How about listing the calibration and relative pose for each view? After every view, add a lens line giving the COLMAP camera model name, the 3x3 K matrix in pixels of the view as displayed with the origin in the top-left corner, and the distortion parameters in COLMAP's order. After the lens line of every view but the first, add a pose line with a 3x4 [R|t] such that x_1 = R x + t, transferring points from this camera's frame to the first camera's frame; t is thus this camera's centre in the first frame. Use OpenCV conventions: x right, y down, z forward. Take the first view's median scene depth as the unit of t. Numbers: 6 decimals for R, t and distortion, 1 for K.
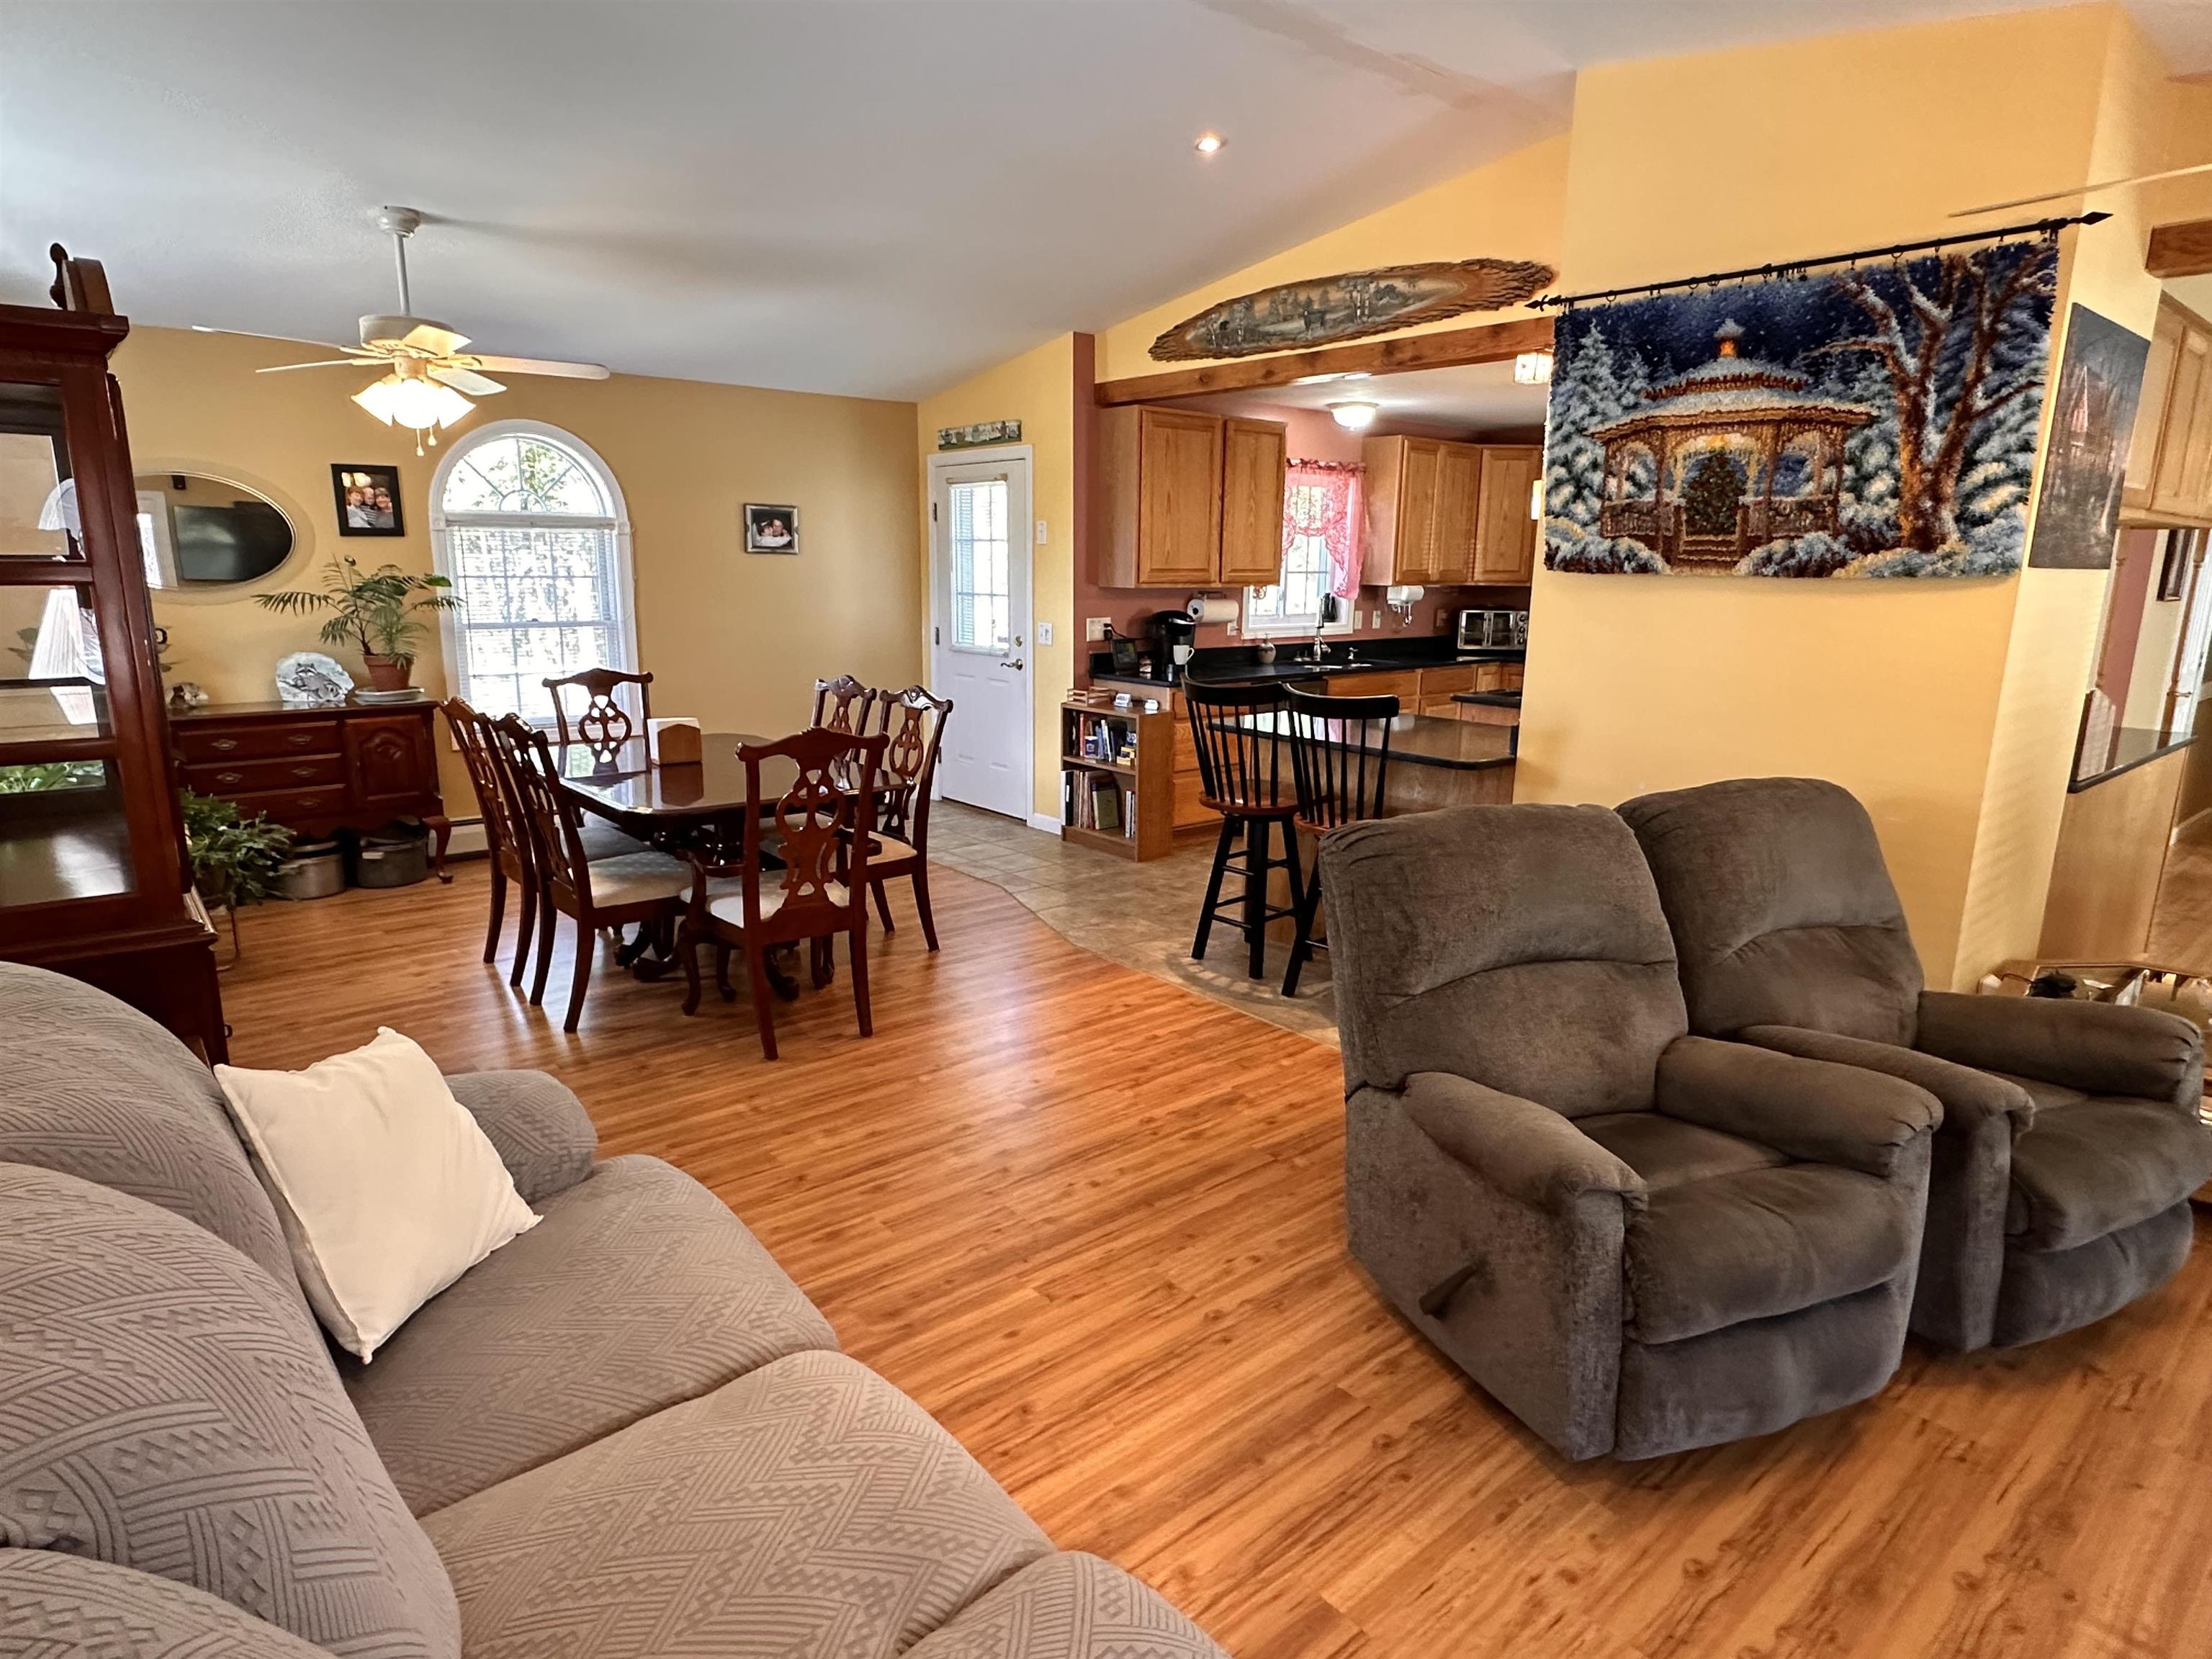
lens RADIAL K [[1252.8, 0, 1089.1], [0, 1252.8, 847.4], [0, 0, 1]] dist [-0.010846, -0.004751]
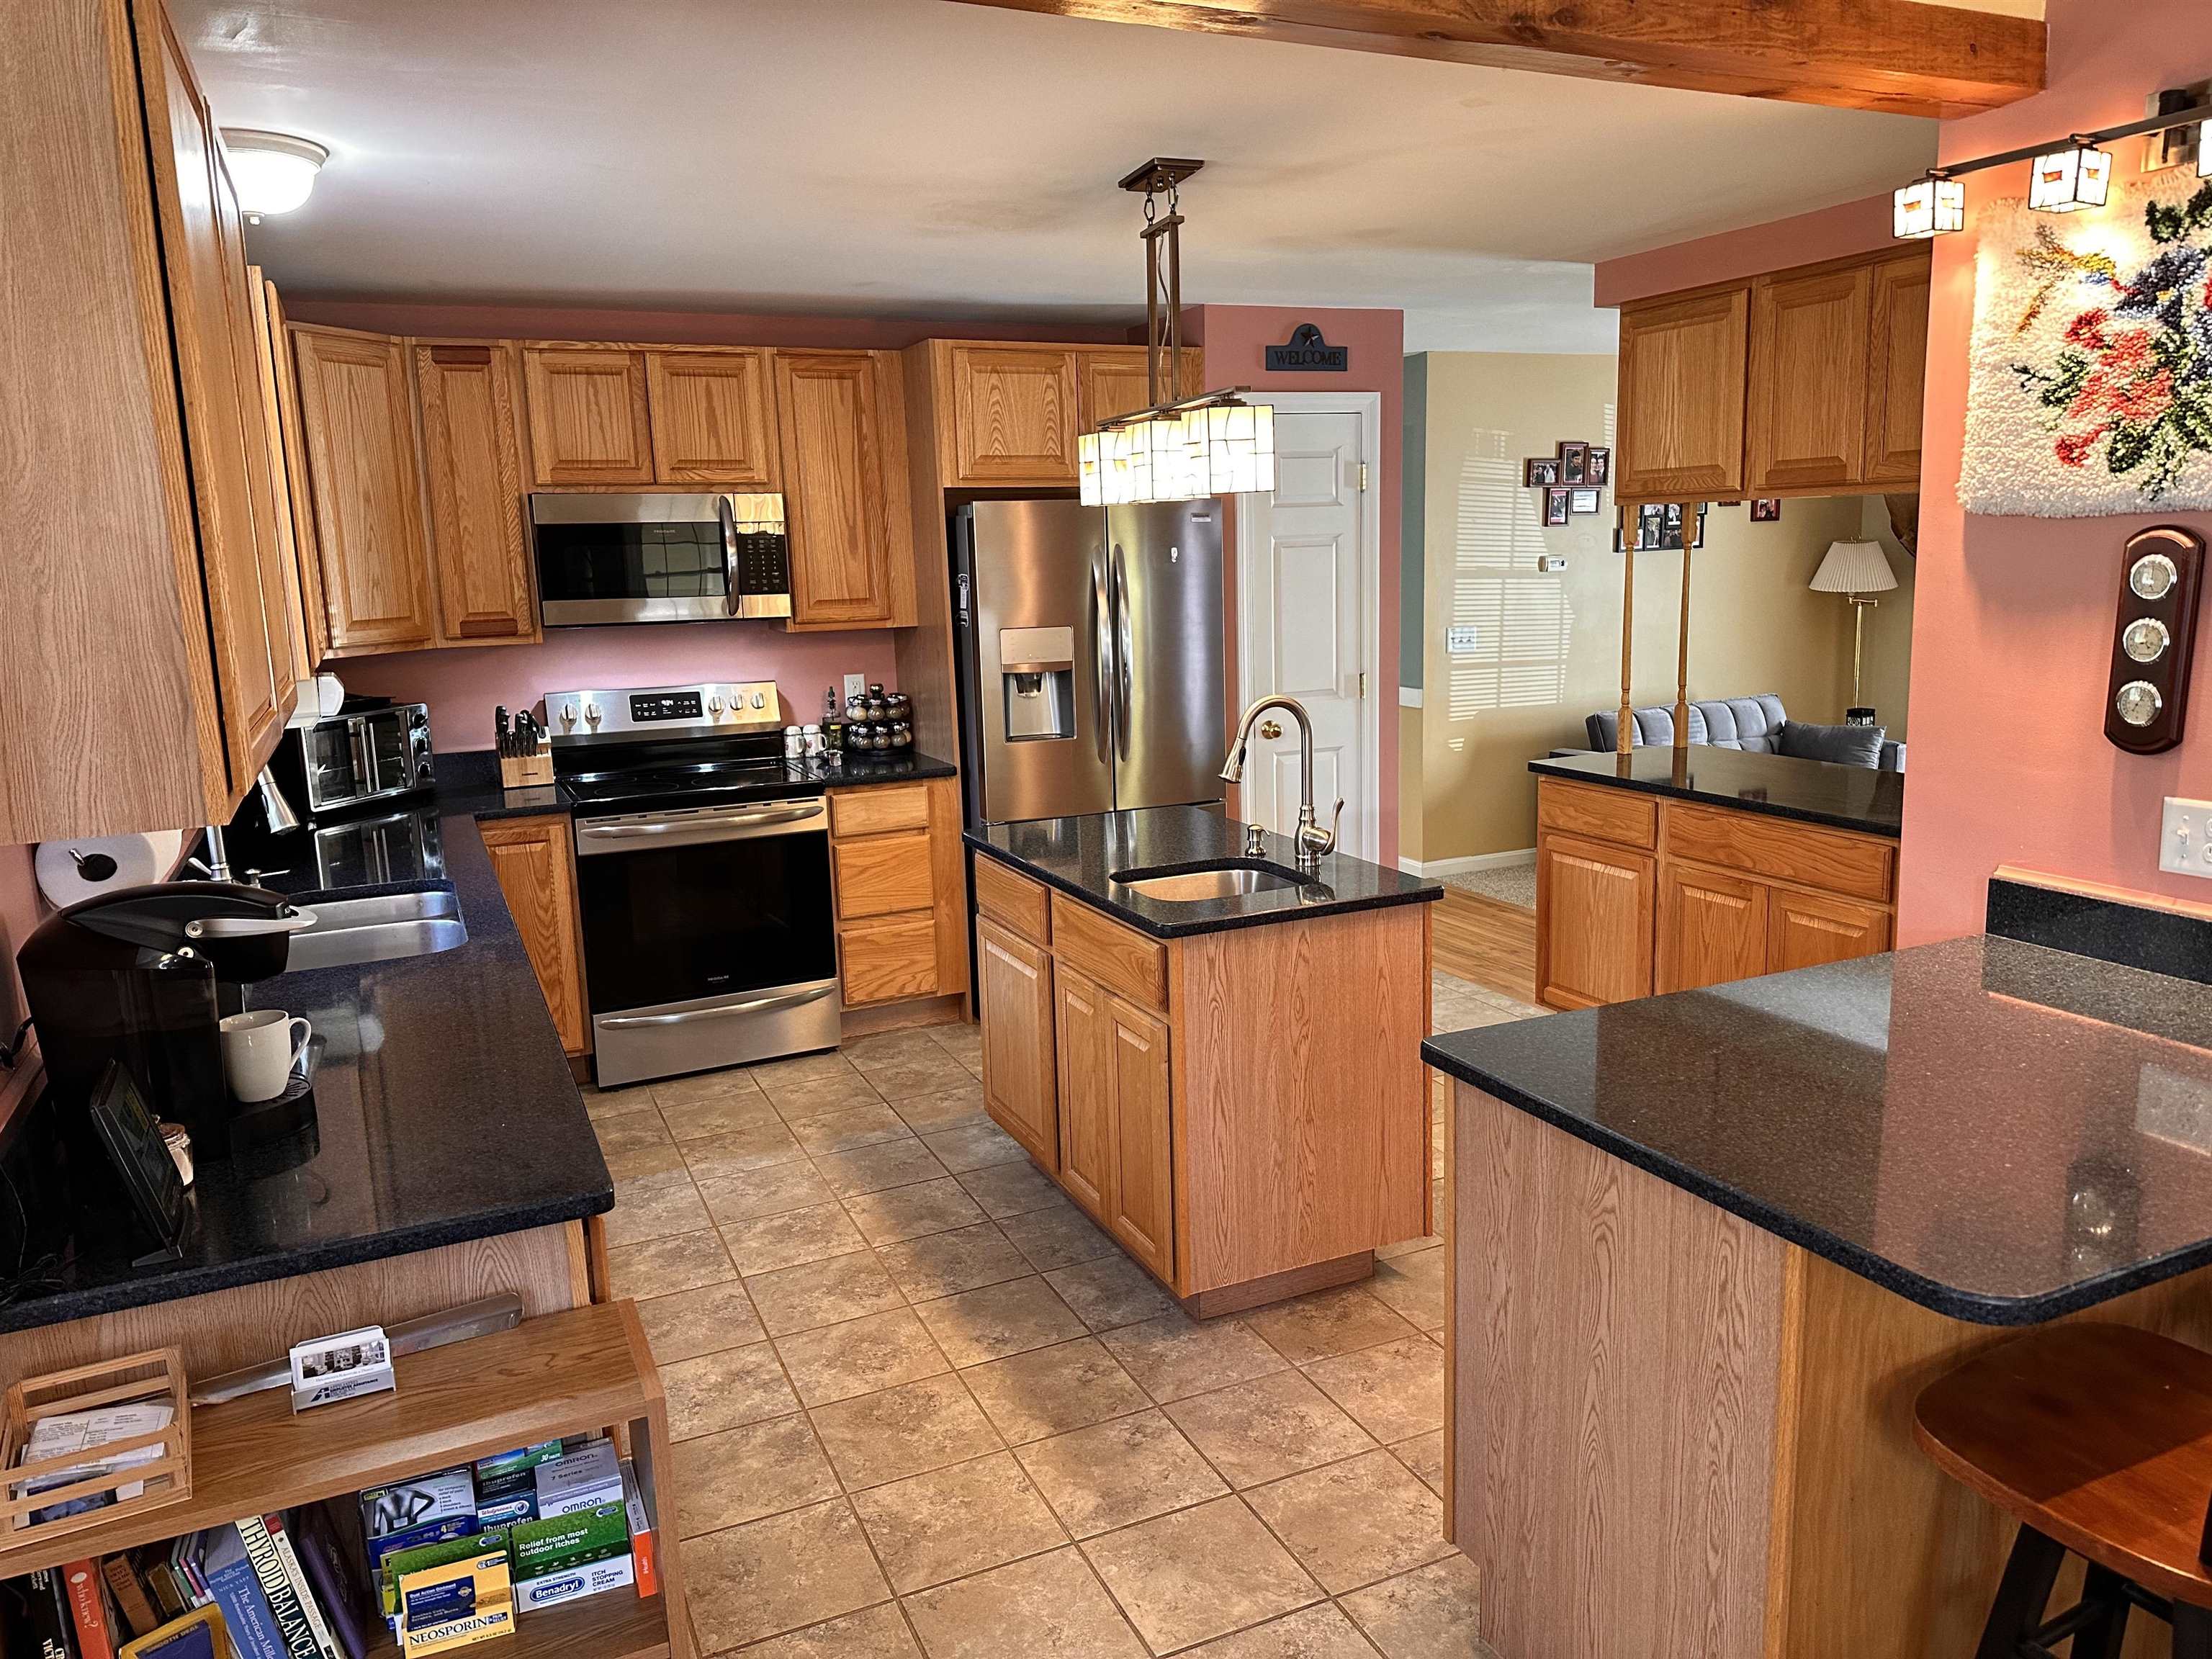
lens RADIAL K [[1552.1, 0, 1114.1], [0, 1552.1, 822.7], [0, 0, 1]] dist [0.079565, -0.095385]
pose [[0.260490, -0.194338, 0.945716, -0.217327], [0.253097, 0.959021, 0.127358, -0.266941], [-0.931712, 0.206182, 0.299002, 1.034795]]
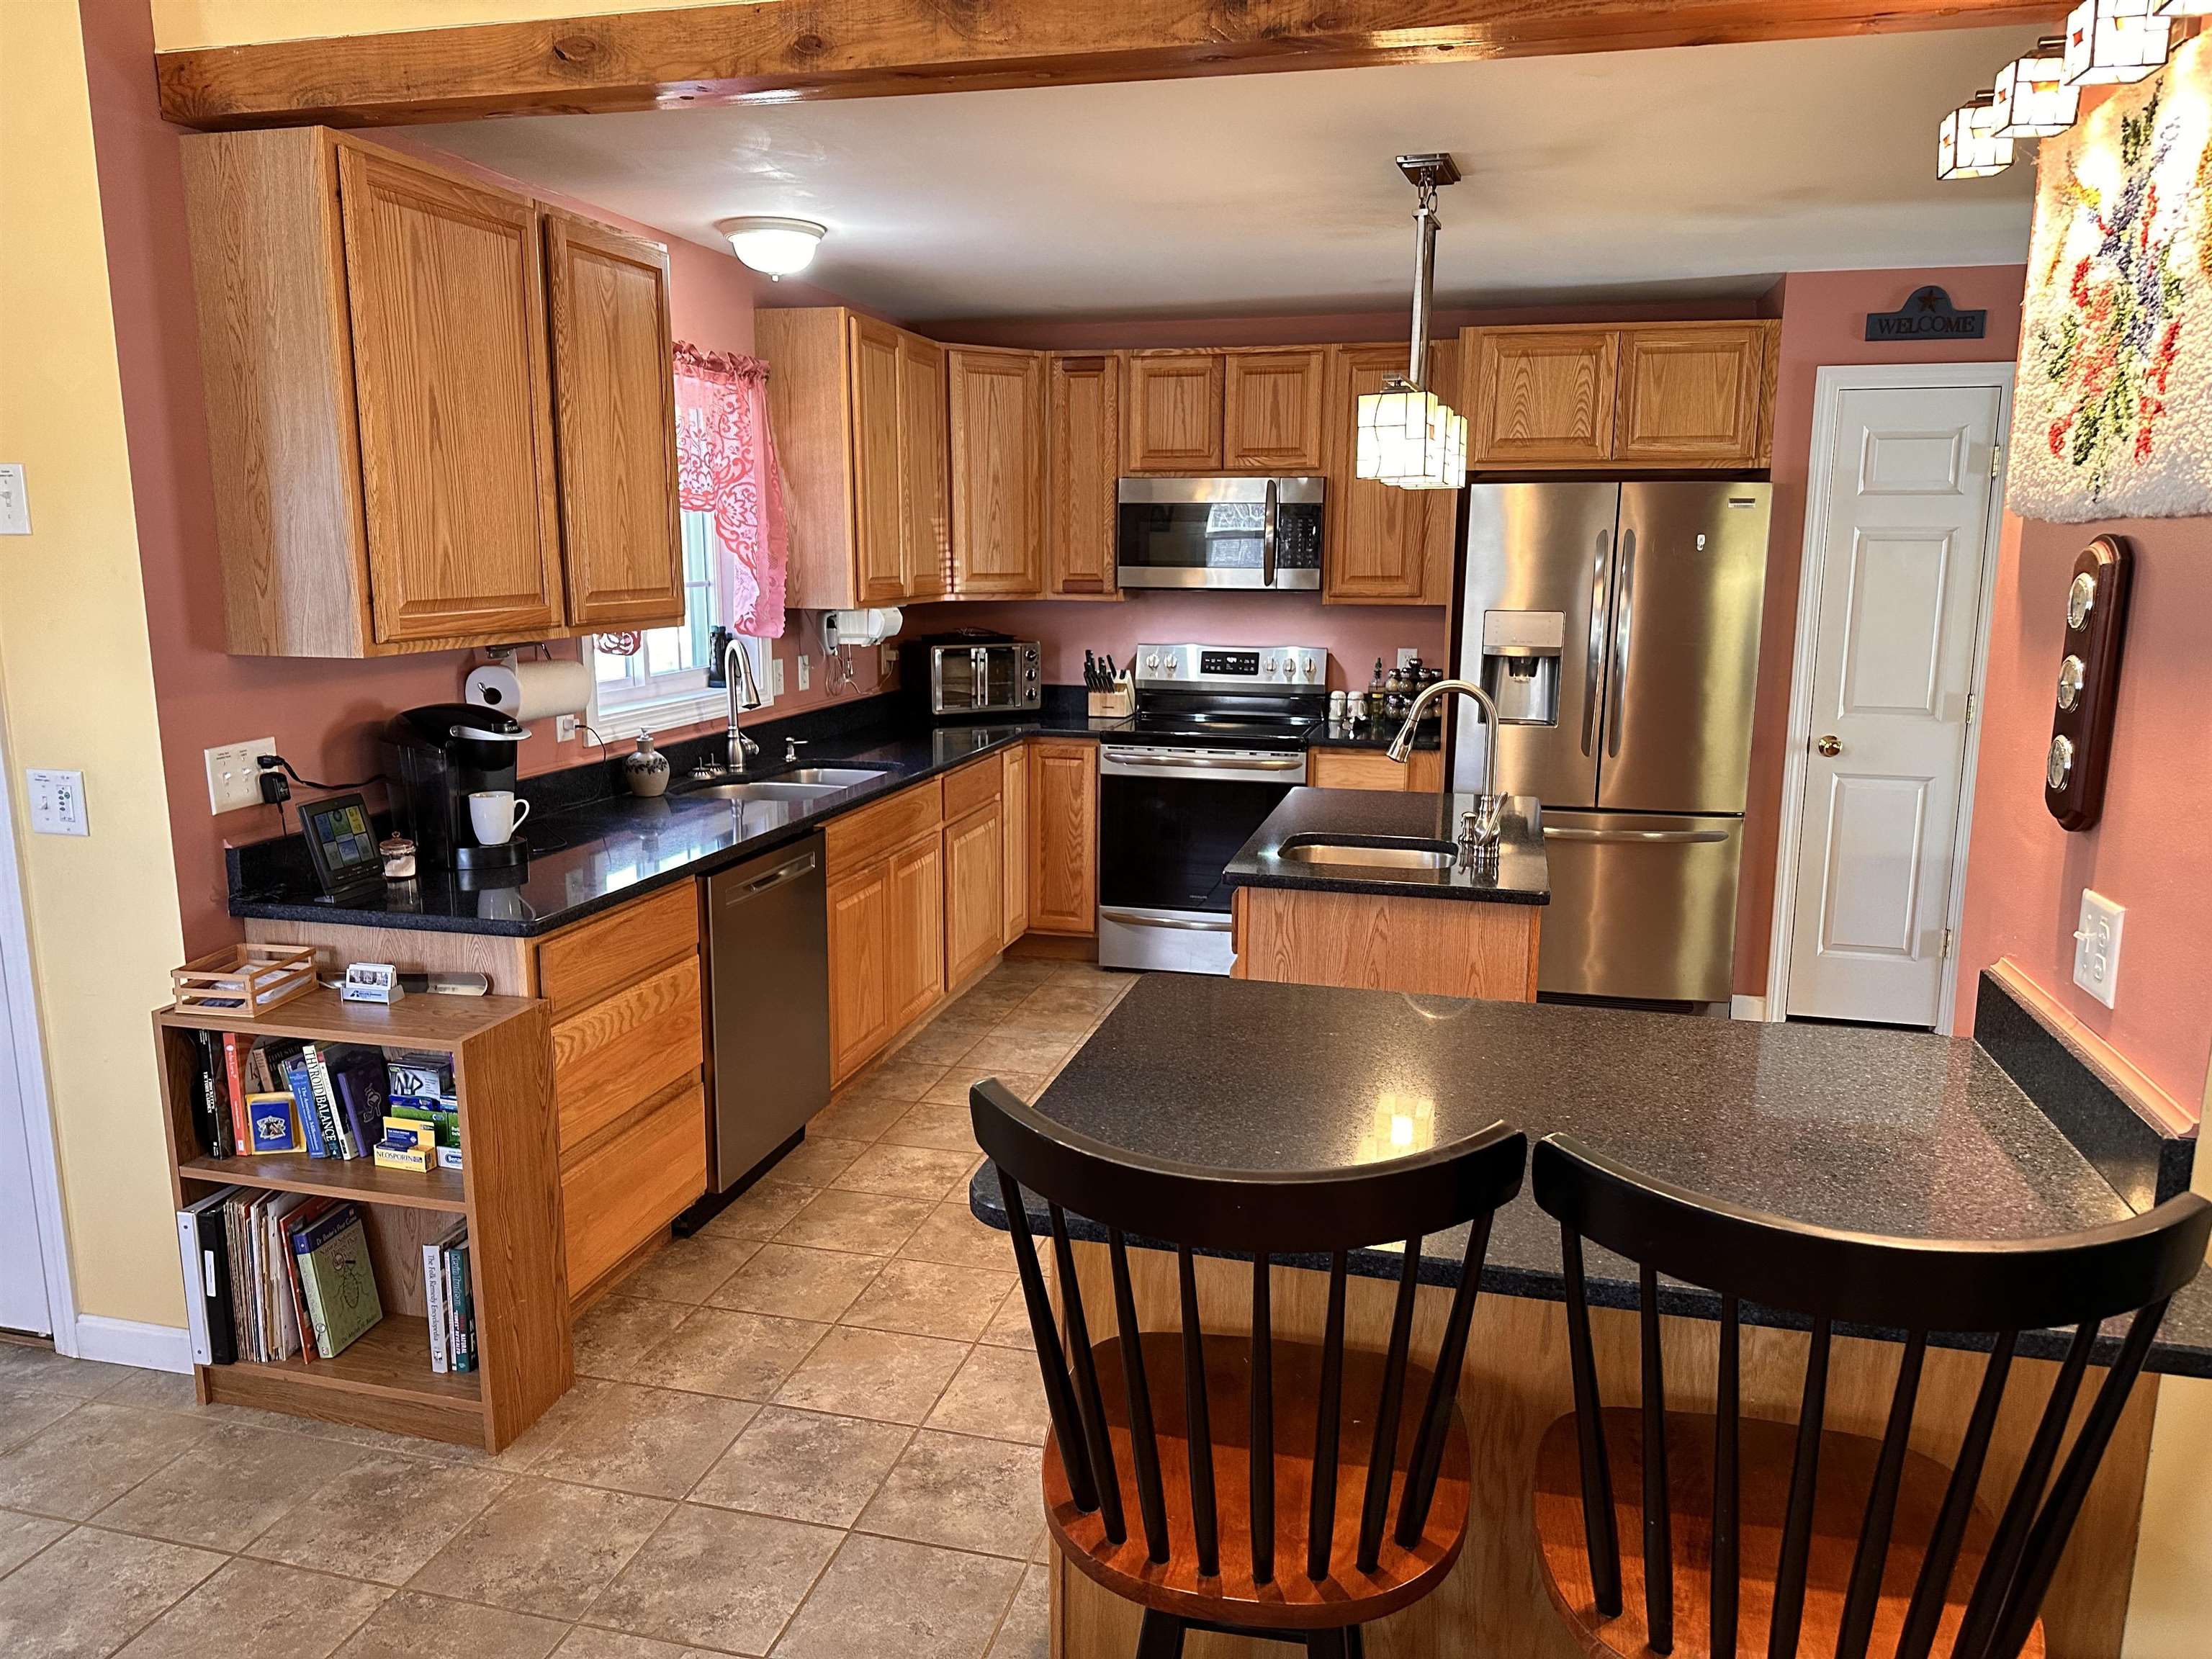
lens RADIAL K [[1552.1, 0, 1104.4], [0, 1552.1, 821.9], [0, 0, 1]] dist [0.079565, -0.095385]
pose [[0.812774, -0.113076, 0.571500, -0.067867], [0.137659, 0.990480, 0.000199, -0.175729], [-0.566081, 0.078510, 0.820602, 0.690673]]
